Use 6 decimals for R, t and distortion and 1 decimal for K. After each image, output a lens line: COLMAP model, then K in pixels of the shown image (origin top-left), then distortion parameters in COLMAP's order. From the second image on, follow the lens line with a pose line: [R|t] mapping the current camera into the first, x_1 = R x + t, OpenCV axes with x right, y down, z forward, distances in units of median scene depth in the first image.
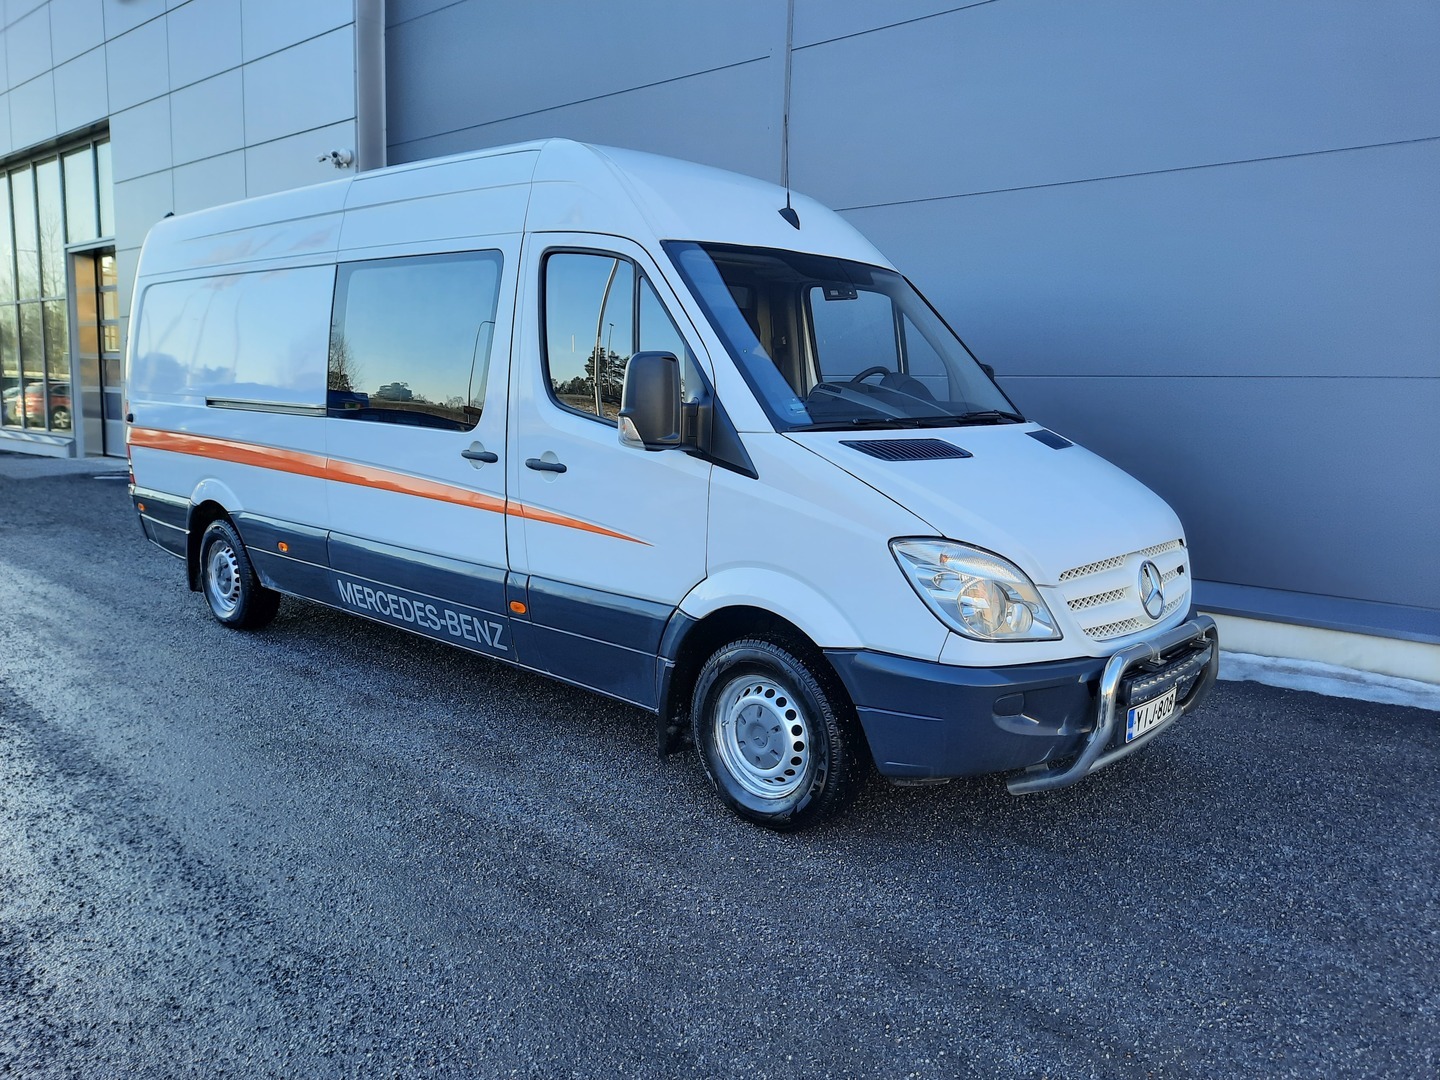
lens RADIAL K [[1055.5, 0, 739.6], [0, 1055.5, 547.2], [0, 0, 1]] dist [0.017715, 0.000643]
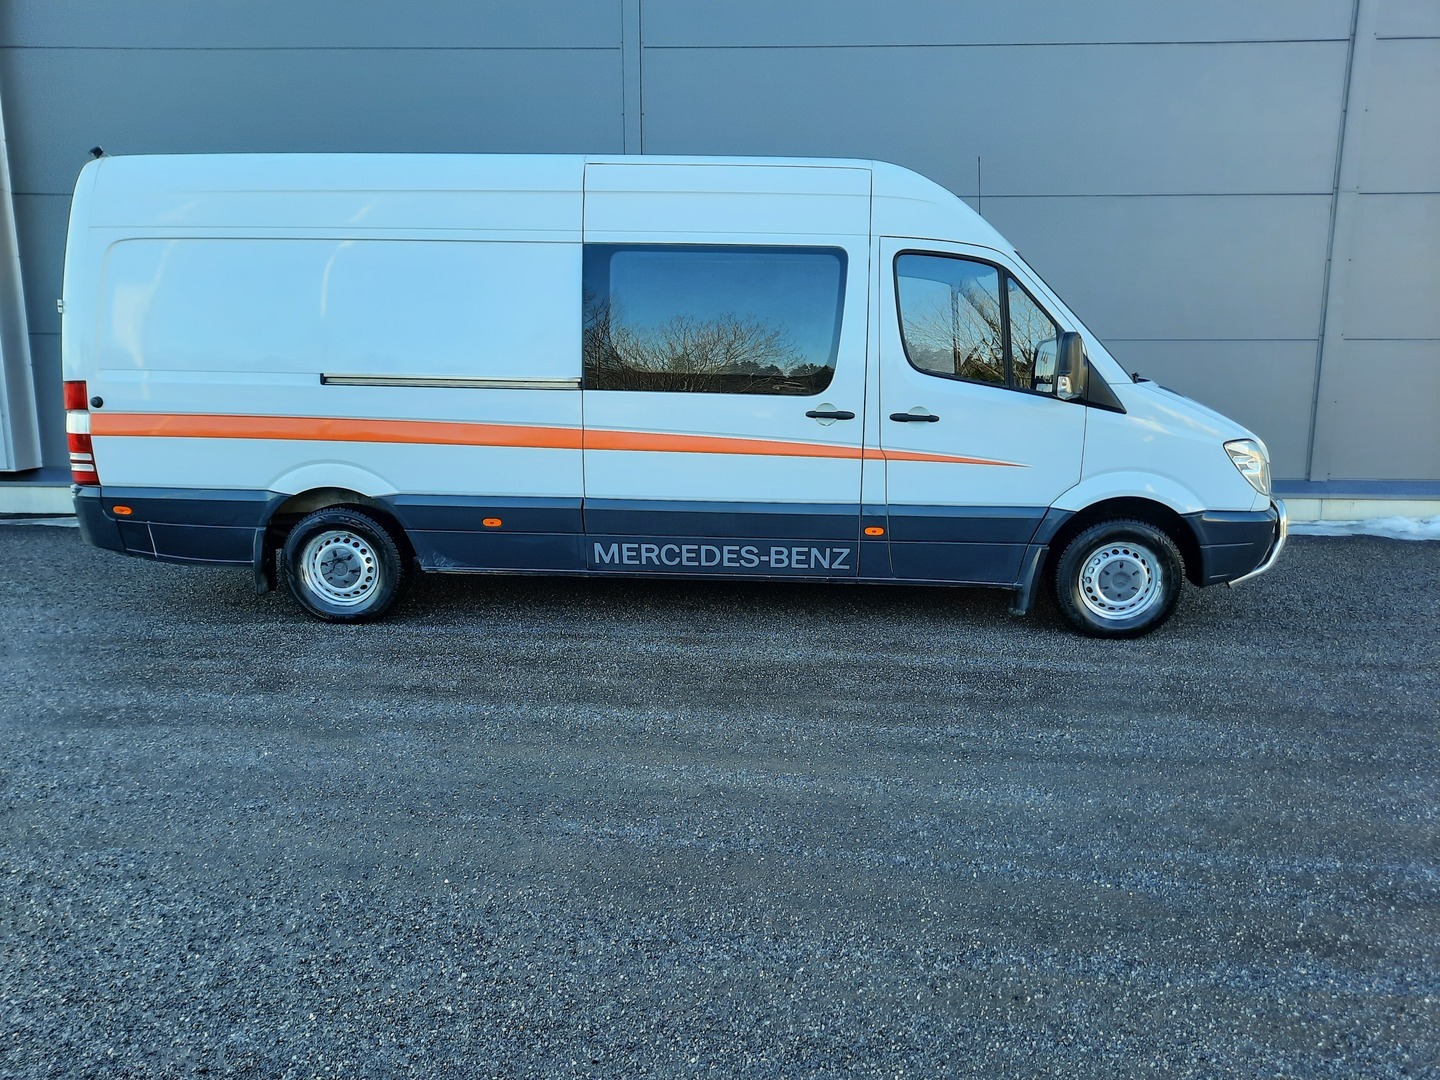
lens RADIAL K [[1055.5, 0, 739.6], [0, 1055.5, 547.2], [0, 0, 1]] dist [0.017715, 0.000643]
pose [[0.787958, -0.124073, 0.603098, -1.153965], [0.102204, 0.992255, 0.070602, -0.031986], [-0.607187, 0.006007, 0.794536, 0.087133]]
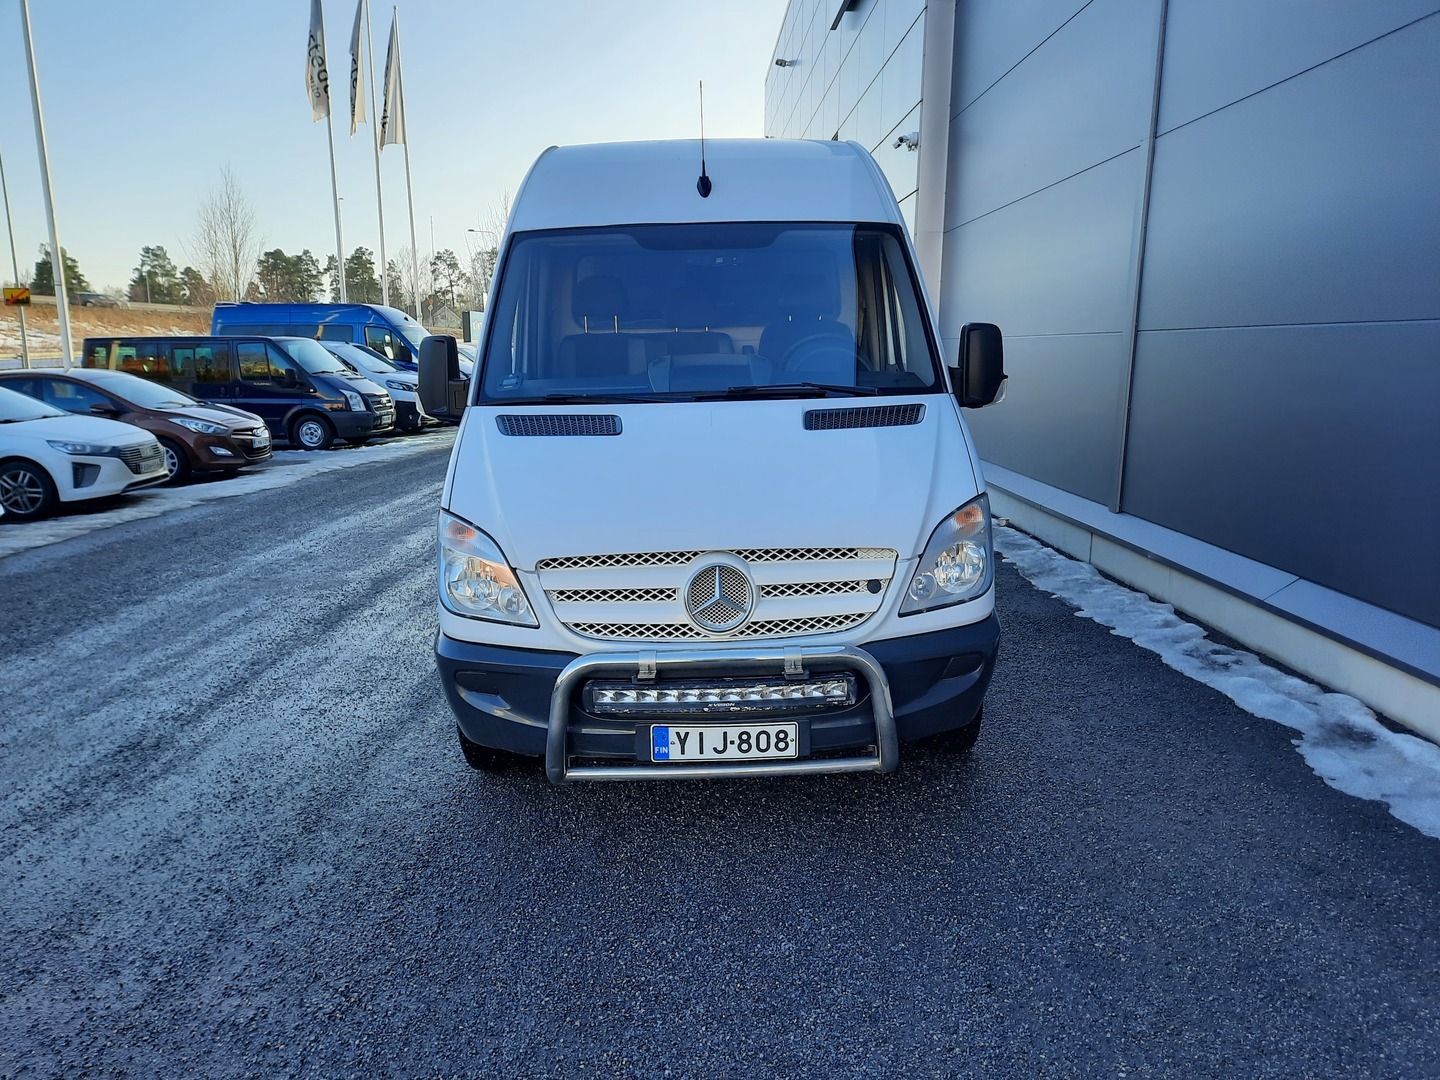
lens RADIAL K [[1055.5, 0, 739.6], [0, 1055.5, 547.2], [0, 0, 1]] dist [0.017715, 0.000643]
pose [[0.687646, 0.106510, -0.718191, 0.751506], [-0.079258, 0.994282, 0.071568, -0.046912], [0.721707, 0.007709, 0.692156, 0.314614]]
